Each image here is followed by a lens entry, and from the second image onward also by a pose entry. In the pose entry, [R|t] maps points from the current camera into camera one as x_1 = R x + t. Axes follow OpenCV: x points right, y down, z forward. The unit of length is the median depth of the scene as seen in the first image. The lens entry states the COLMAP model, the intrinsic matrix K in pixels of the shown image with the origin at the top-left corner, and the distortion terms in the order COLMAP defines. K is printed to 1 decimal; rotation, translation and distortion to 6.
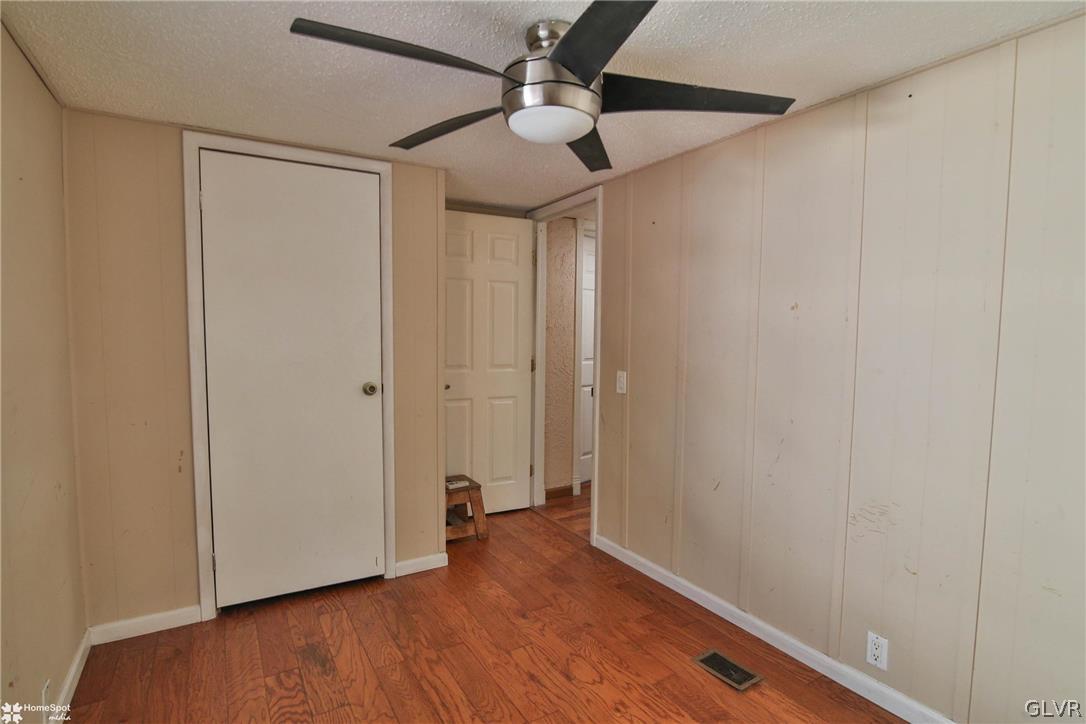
lens RADIAL K [[563.0, 0, 545.5], [0, 563.0, 374.0], [0, 0, 1]] dist [-0.019494, 0.000177]
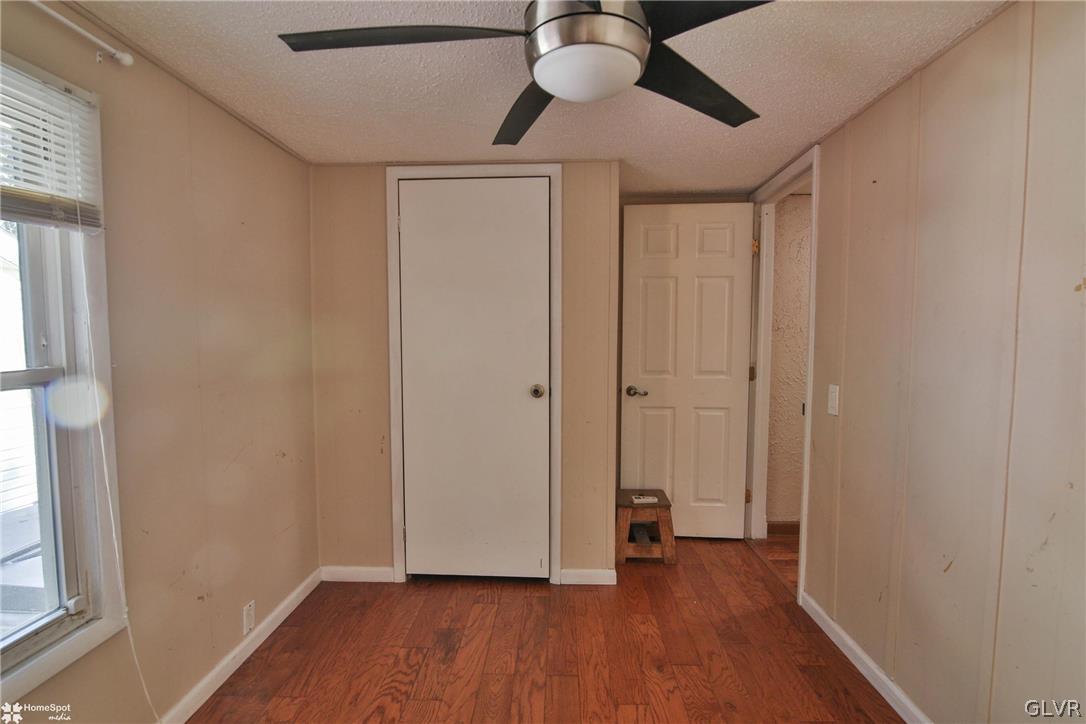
lens RADIAL K [[542.6, 0, 550.2], [0, 542.6, 369.8], [0, 0, 1]] dist [-0.018225, -0.000157]
pose [[0.827981, 0.028412, -0.560035, 0.249818], [-0.034711, 0.999397, -0.000616, -0.012616], [0.559680, 0.019949, 0.828468, 0.205493]]
